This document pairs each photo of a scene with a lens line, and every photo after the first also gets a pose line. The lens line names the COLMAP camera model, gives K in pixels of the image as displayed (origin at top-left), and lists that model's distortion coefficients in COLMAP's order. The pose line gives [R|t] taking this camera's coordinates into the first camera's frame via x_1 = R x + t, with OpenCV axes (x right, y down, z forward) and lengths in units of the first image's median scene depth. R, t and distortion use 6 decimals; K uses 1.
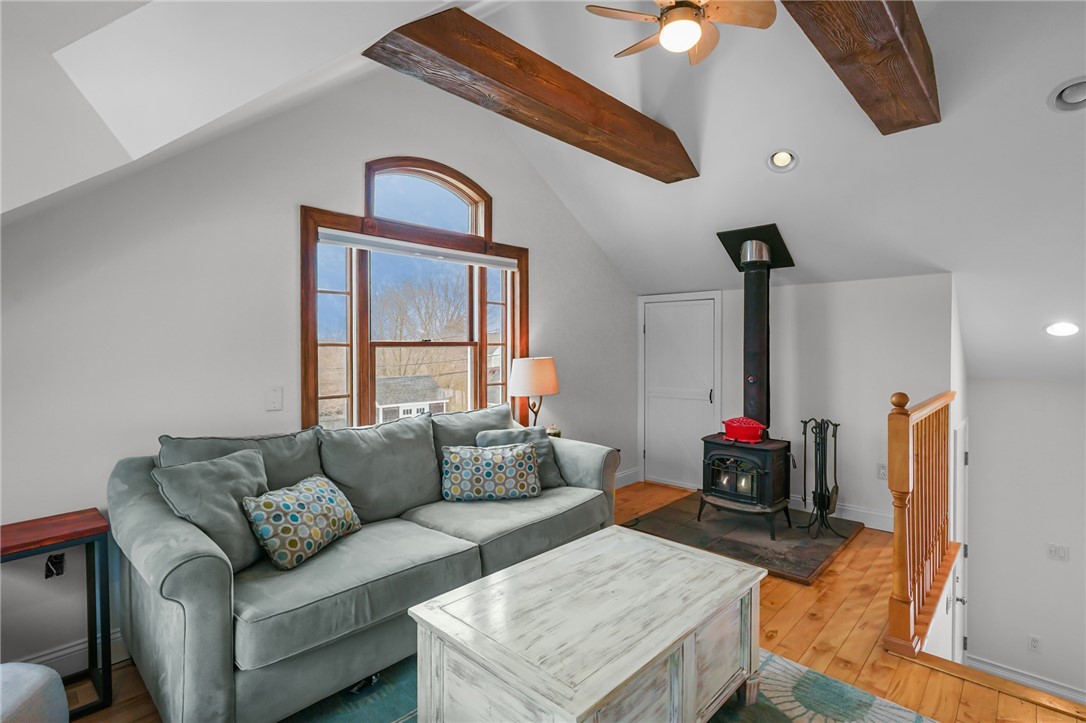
lens RADIAL K [[533.9, 0, 546.6], [0, 533.9, 349.4], [0, 0, 1]] dist [-0.000695, 0.000170]
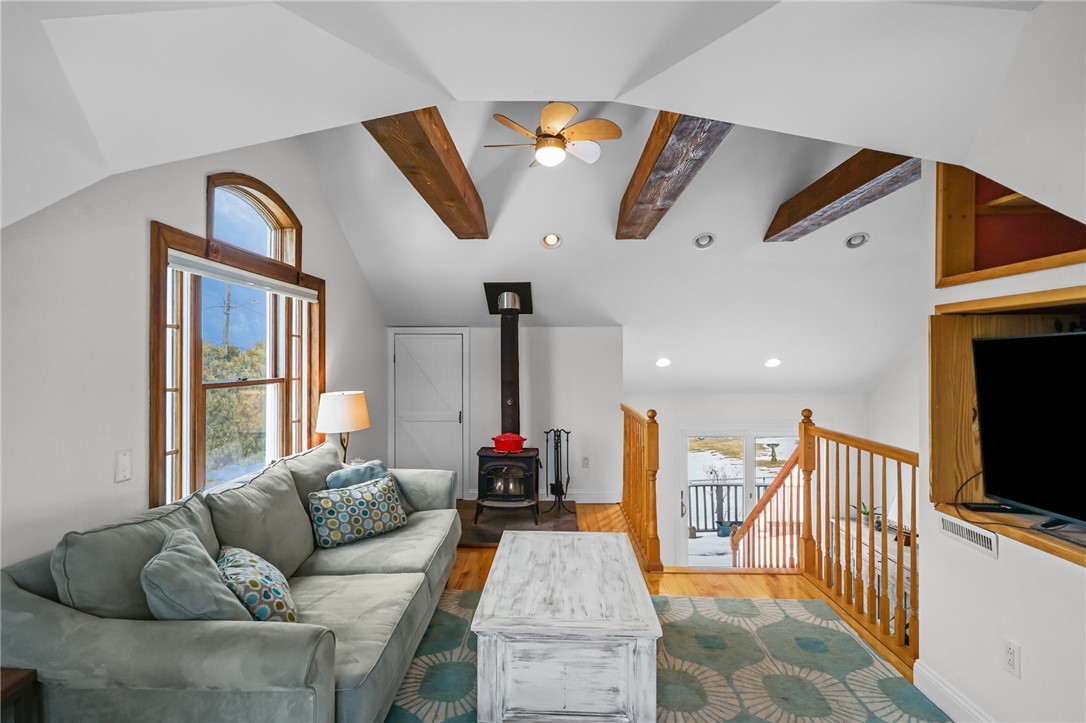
lens RADIAL K [[533.9, 0, 546.6], [0, 533.9, 349.4], [0, 0, 1]] dist [-0.000695, 0.000170]
pose [[0.742020, 0.013006, 0.670252, -0.481505], [0.003636, 0.999719, -0.023425, -0.046770], [-0.670368, 0.019819, 0.741764, 0.007013]]
